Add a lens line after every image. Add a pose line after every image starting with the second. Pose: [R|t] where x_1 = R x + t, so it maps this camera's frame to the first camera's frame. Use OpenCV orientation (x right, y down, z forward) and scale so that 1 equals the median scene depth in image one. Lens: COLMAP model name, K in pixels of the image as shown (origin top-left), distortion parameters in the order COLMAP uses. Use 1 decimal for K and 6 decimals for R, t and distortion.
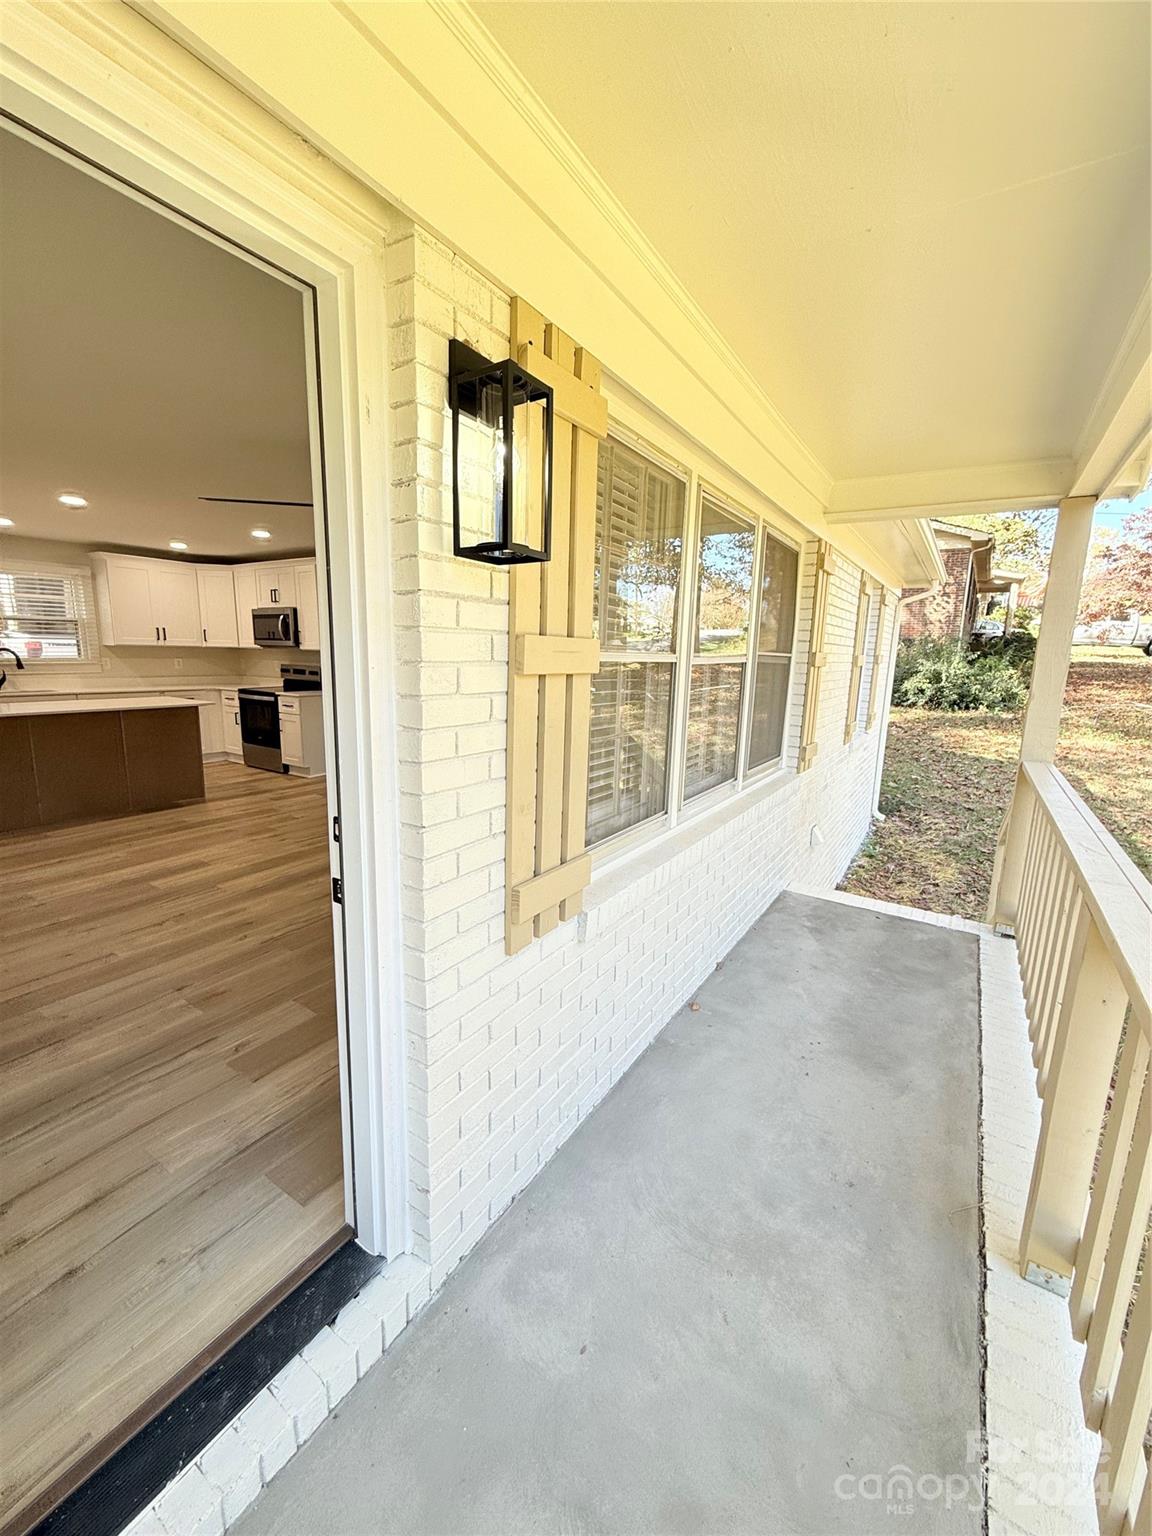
lens RADIAL K [[612.8, 0, 580.0], [0, 612.8, 765.7], [0, 0, 1]] dist [-0.002106, 0.000565]
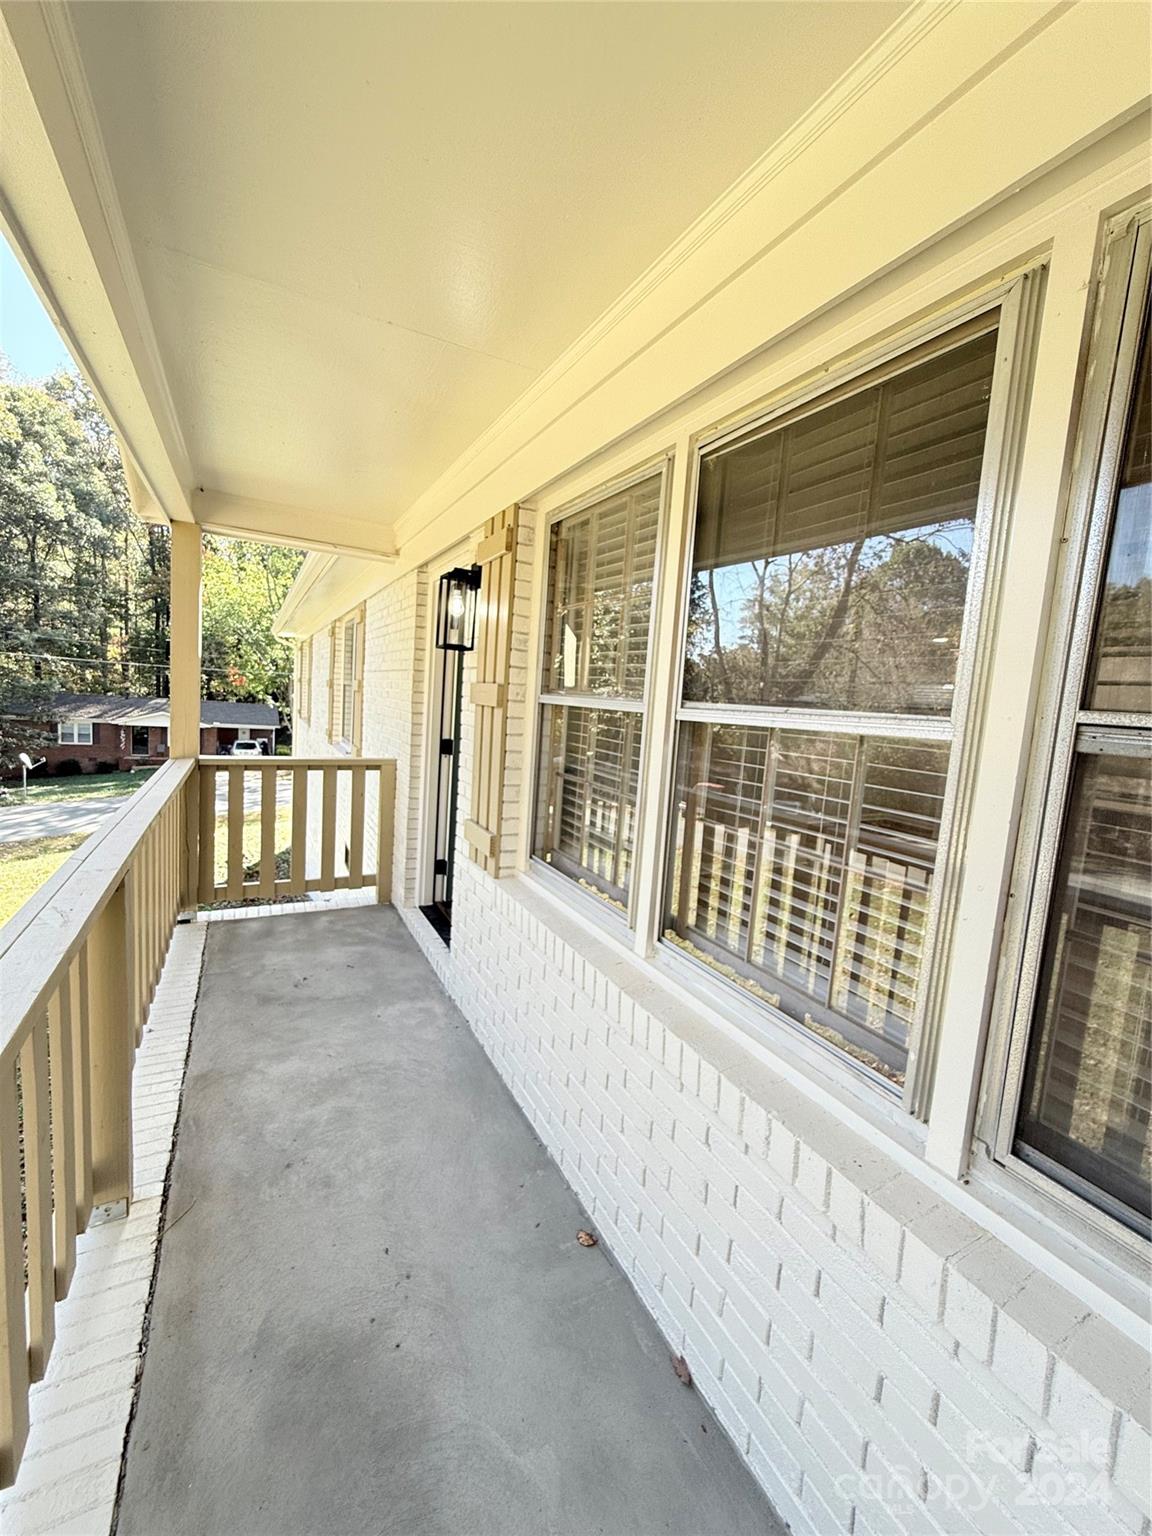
lens RADIAL K [[632.5, 0, 574.1], [0, 632.5, 769.6], [0, 0, 1]] dist [-0.000513, 0.000576]
pose [[-0.499433, 0.036697, -0.865575, 1.269077], [-0.239184, 0.954431, 0.178472, -0.328318], [0.832681, 0.296167, -0.467897, 1.951669]]
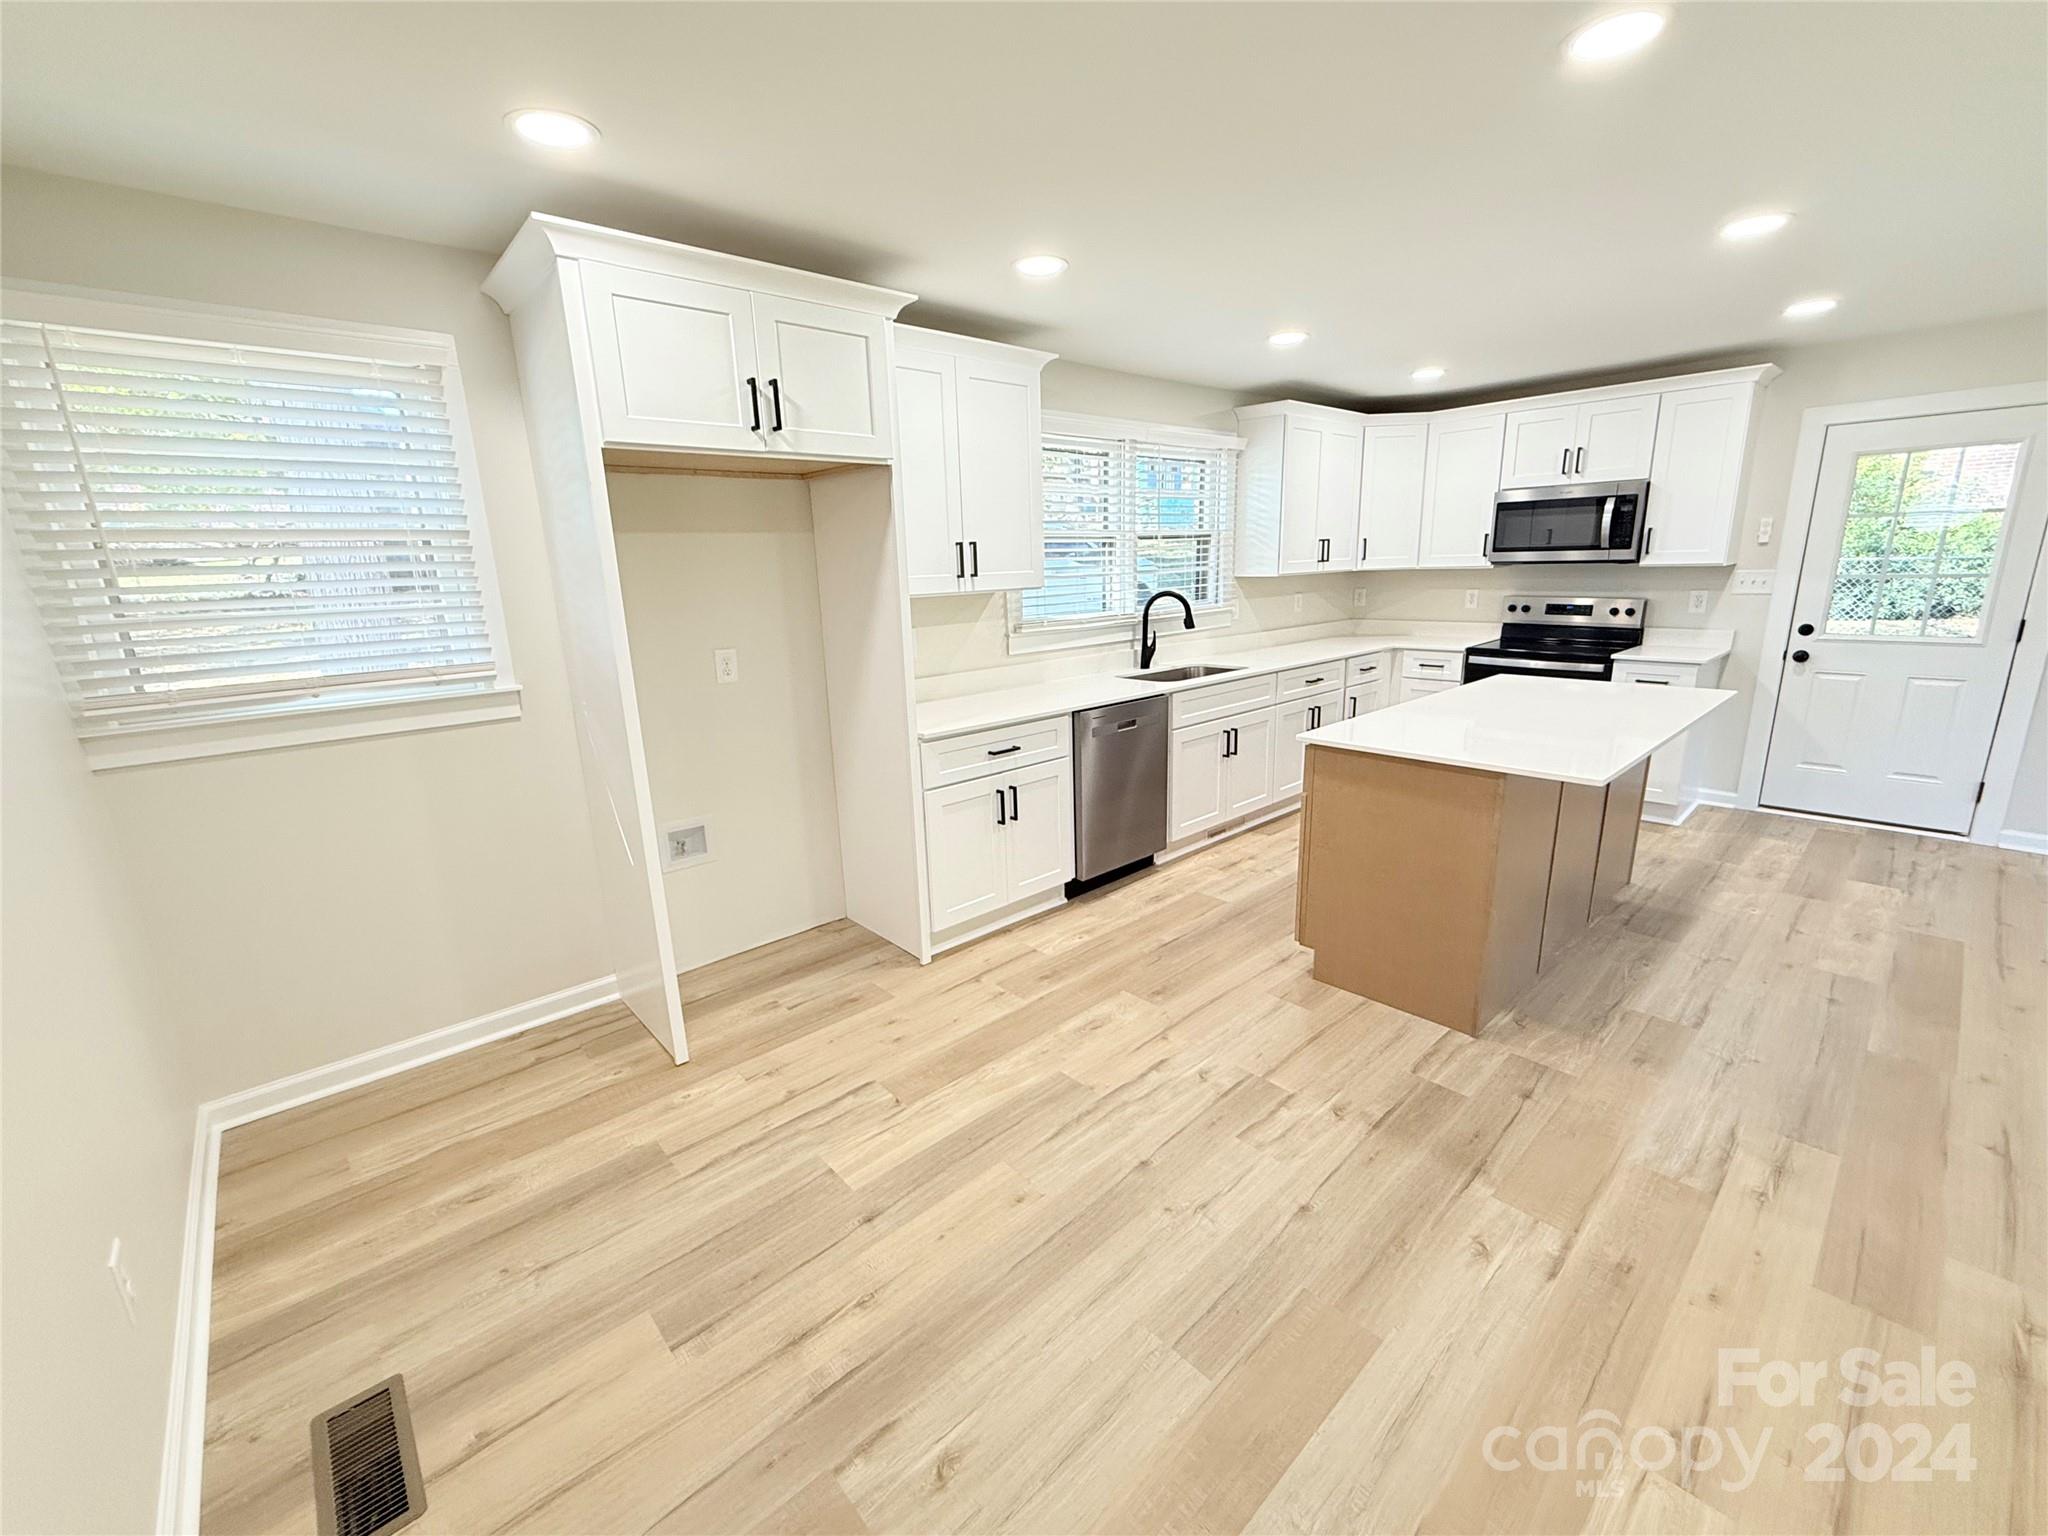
lens RADIAL K [[843.3, 0, 1024.2], [0, 843.3, 760.2], [0, 0, 1]] dist [-0.000513, 0.000576]
pose [[0.964181, 0.007119, -0.265151, -0.203107], [0.005104, 0.998957, 0.045382, -0.017439], [0.265198, -0.045110, 0.963138, 0.053225]]
